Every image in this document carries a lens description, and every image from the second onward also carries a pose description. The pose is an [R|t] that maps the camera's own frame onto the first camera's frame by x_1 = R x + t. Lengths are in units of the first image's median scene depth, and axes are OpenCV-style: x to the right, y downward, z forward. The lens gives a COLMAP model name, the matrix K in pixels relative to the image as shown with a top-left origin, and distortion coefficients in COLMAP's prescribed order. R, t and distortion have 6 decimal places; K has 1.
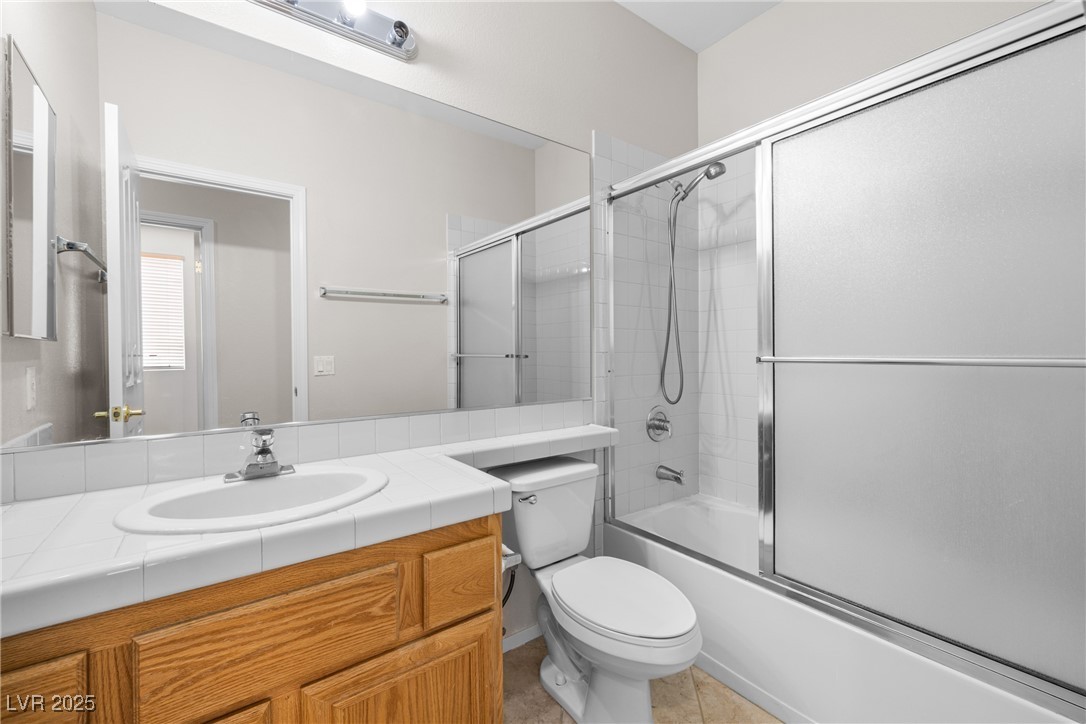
lens RADIAL K [[454.0, 0, 545.1], [0, 454.0, 350.4], [0, 0, 1]] dist [-0.000023, -0.000012]
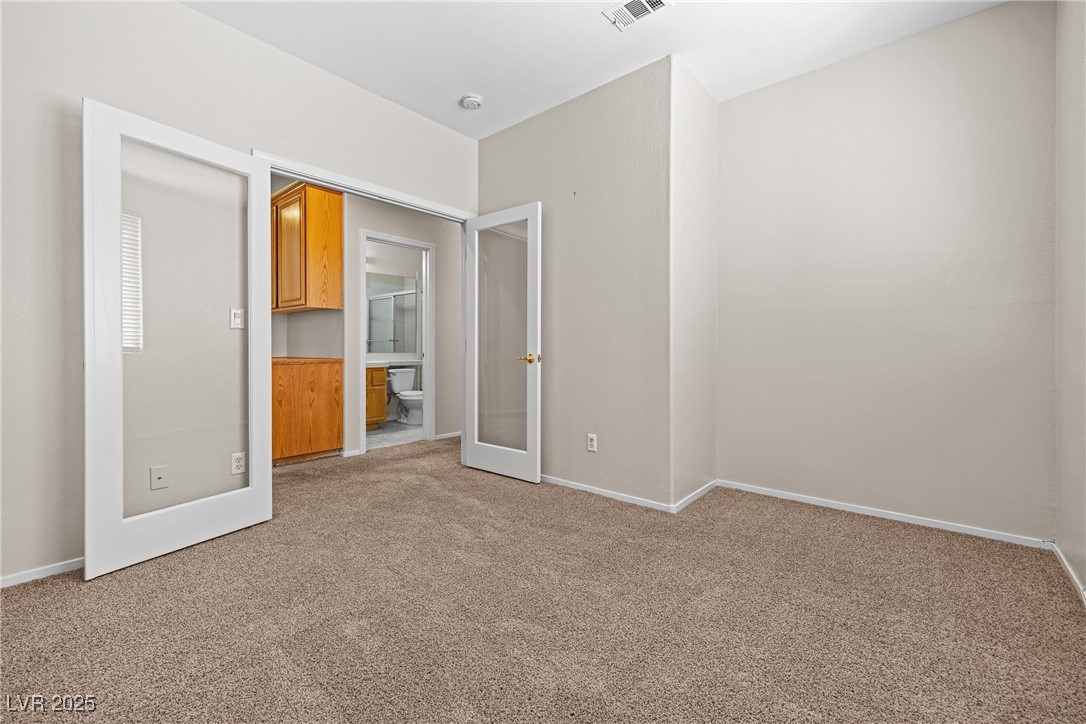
lens RADIAL K [[454.0, 0, 545.1], [0, 454.0, 350.4], [0, 0, 1]] dist [-0.000023, -0.000012]
pose [[0.971733, 0.010213, 0.235861, 0.169536], [-0.010358, 0.999946, -0.000625, 0.062757], [-0.235855, -0.001835, 0.971787, -1.755812]]
